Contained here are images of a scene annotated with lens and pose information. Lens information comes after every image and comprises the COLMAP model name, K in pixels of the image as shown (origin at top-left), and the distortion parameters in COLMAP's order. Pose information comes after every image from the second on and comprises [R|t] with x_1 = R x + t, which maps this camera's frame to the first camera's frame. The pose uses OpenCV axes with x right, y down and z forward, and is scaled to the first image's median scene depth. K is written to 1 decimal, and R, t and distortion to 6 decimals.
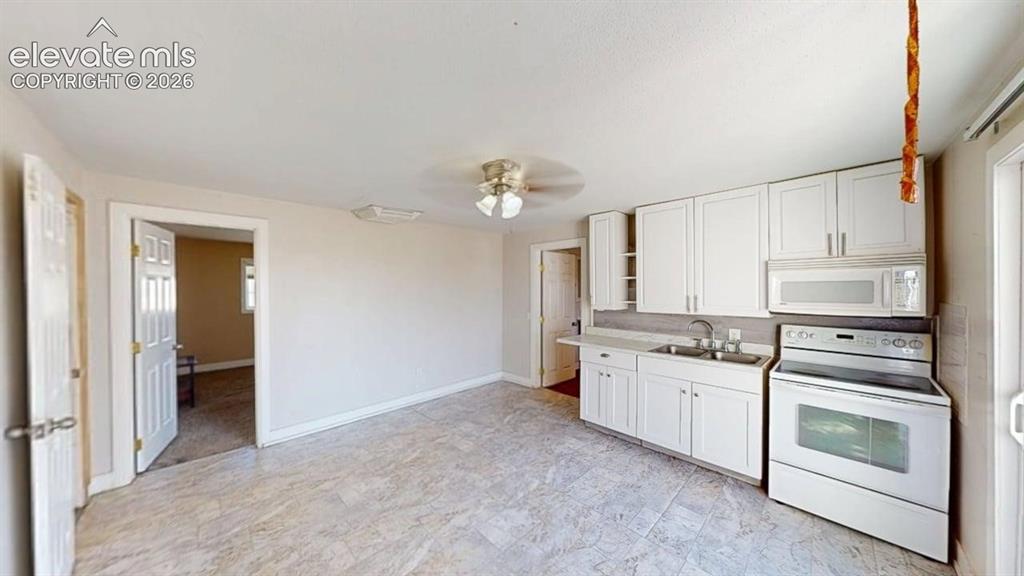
lens RADIAL K [[324.2, 0, 513.2], [0, 324.2, 287.3], [0, 0, 1]] dist [-0.000975, 0.000131]
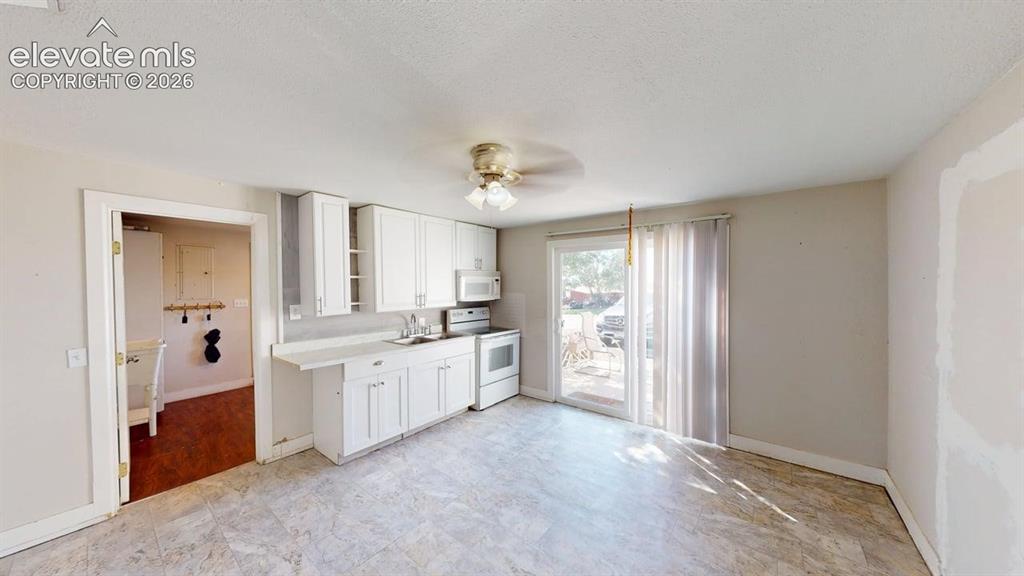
lens RADIAL K [[324.2, 0, 514.7], [0, 324.2, 288.1], [0, 0, 1]] dist [-0.000975, 0.000131]
pose [[-0.131344, -0.005656, 0.991321, -0.757995], [0.008872, 0.999937, 0.006880, 0.000136], [-0.991297, 0.009699, -0.131286, 0.862862]]
